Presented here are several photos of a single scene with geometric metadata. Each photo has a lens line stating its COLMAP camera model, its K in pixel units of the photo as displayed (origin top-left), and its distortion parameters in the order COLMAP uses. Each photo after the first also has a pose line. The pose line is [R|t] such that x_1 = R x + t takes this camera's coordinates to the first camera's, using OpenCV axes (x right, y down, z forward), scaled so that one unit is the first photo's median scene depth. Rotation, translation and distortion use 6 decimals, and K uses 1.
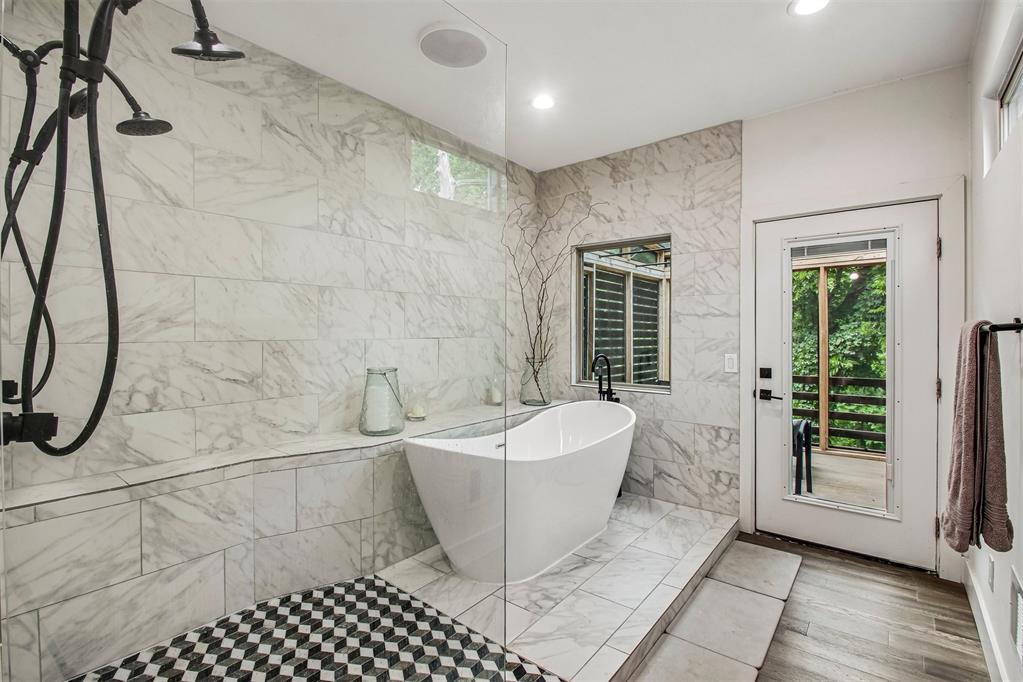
lens RADIAL K [[478.3, 0, 511.1], [0, 478.3, 341.5], [0, 0, 1]] dist [0.007542, -0.006418]
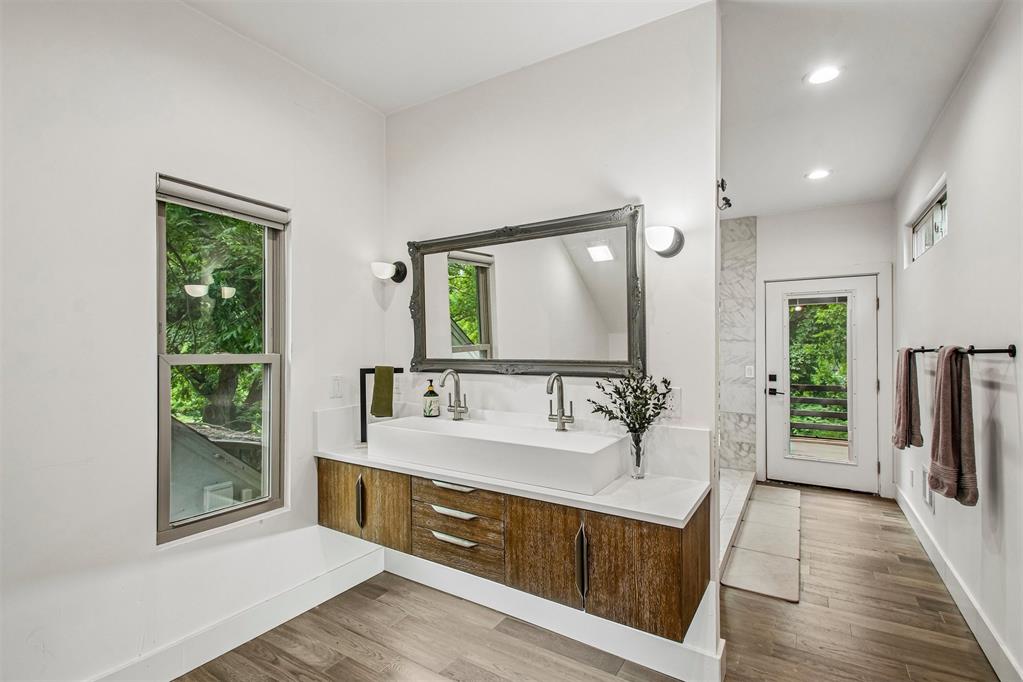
lens RADIAL K [[478.3, 0, 490.1], [0, 478.3, 348.5], [0, 0, 1]] dist [0.007542, -0.006418]
pose [[0.996099, 0.007460, 0.087929, -0.512642], [-0.005568, 0.999748, -0.021733, 0.008527], [-0.088069, 0.021159, 0.995890, -0.467191]]
